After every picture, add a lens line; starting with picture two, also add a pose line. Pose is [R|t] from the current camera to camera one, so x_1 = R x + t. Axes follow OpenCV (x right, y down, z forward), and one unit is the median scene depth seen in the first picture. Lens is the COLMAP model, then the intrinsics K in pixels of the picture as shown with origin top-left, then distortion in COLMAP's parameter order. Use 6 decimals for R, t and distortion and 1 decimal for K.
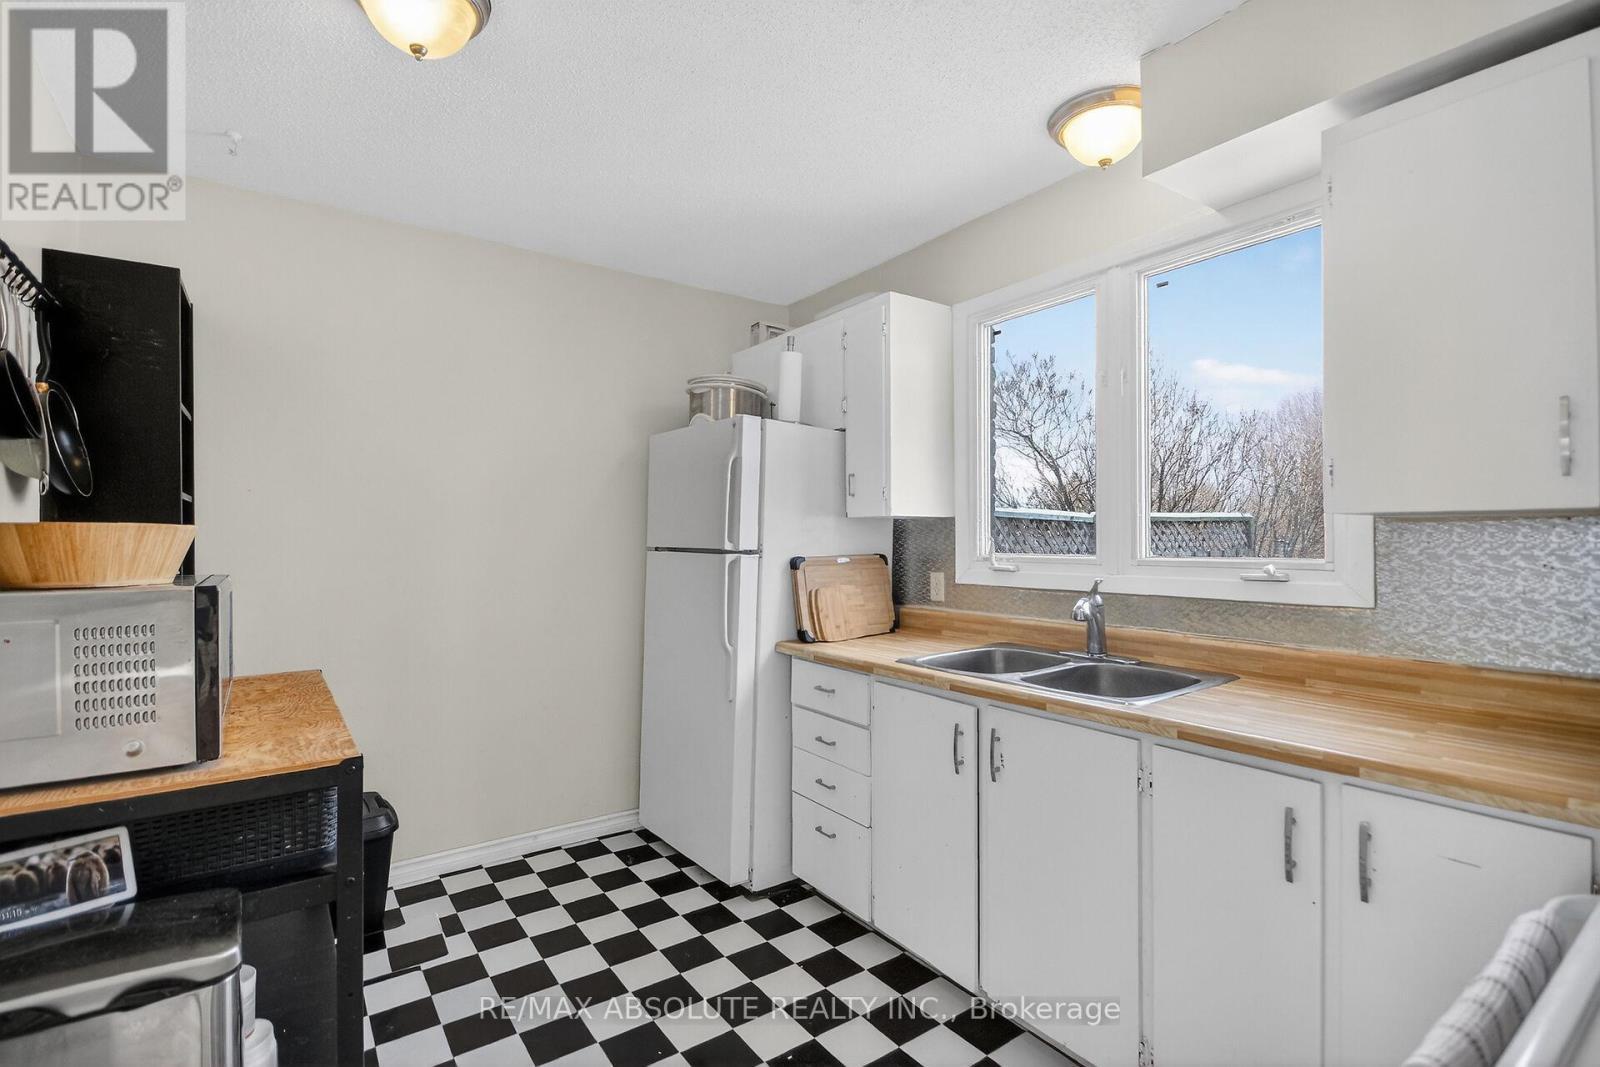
lens RADIAL K [[742.5, 0, 806.9], [0, 742.5, 538.1], [0, 0, 1]] dist [-0.000461, -0.000629]
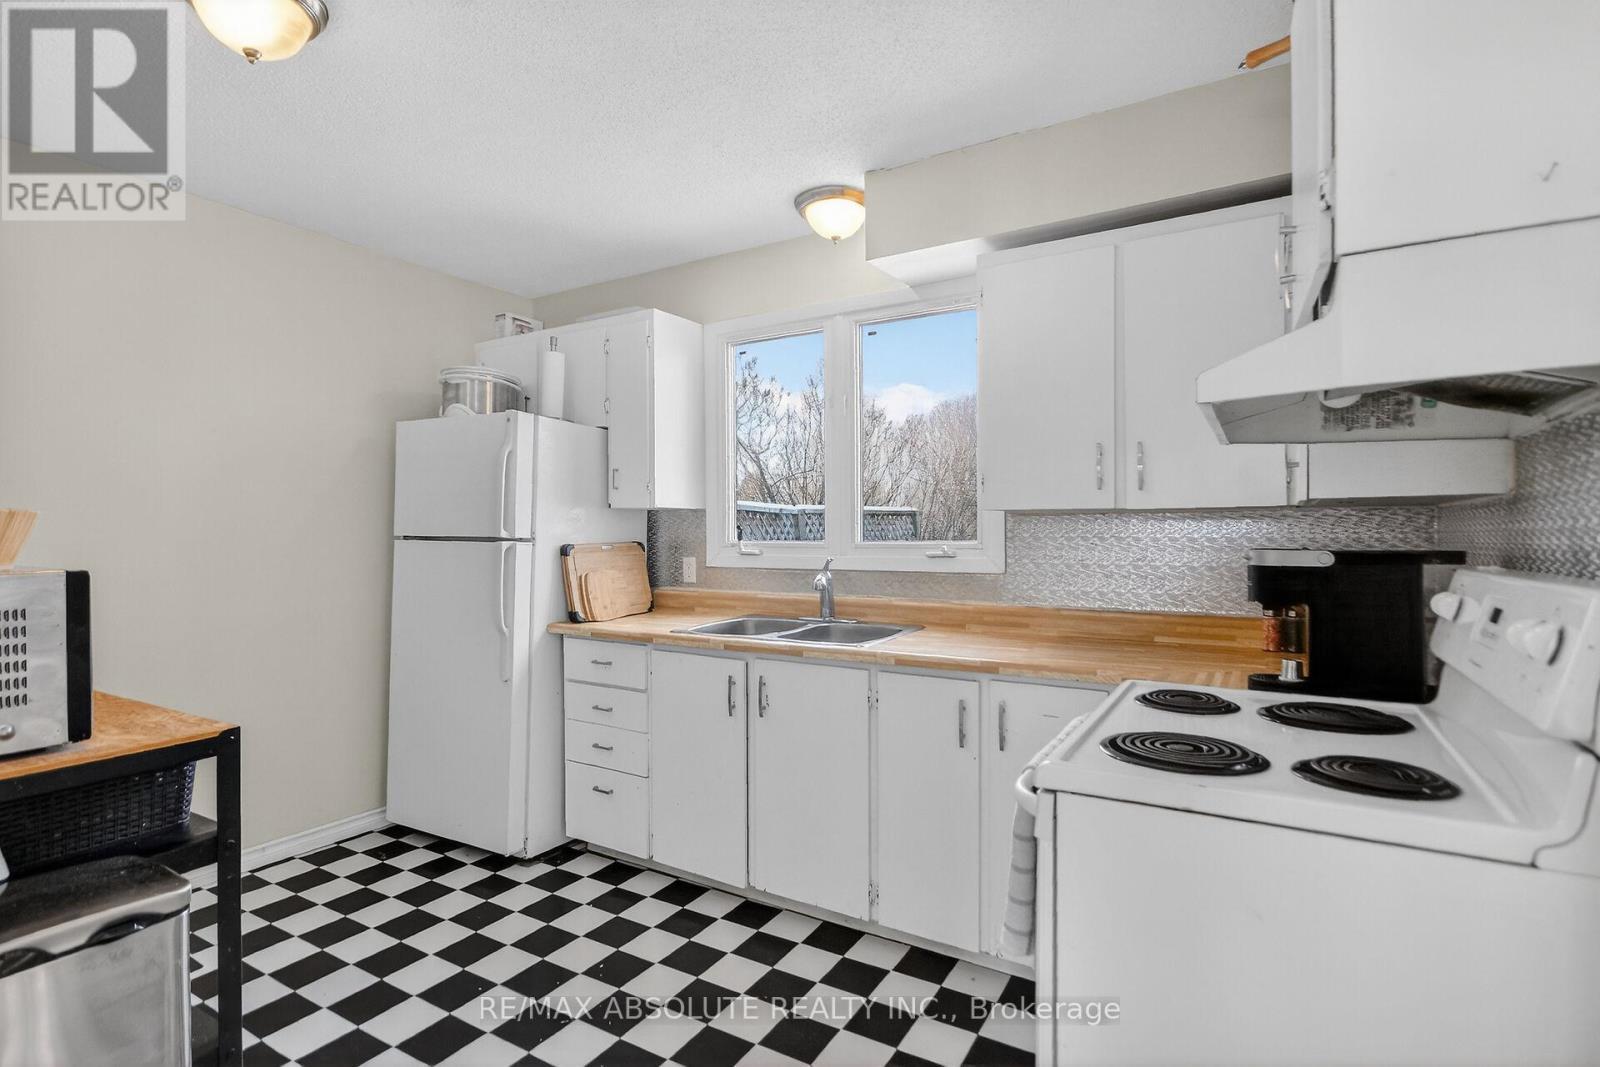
lens RADIAL K [[769.1, 0, 809.2], [0, 769.1, 528.7], [0, 0, 1]] dist [-0.000053, -0.001197]
pose [[0.917520, -0.000129, 0.397690, -0.141359], [0.000209, 1.000000, -0.000158, 0.002977], [-0.397690, 0.000228, 0.917520, -0.174634]]
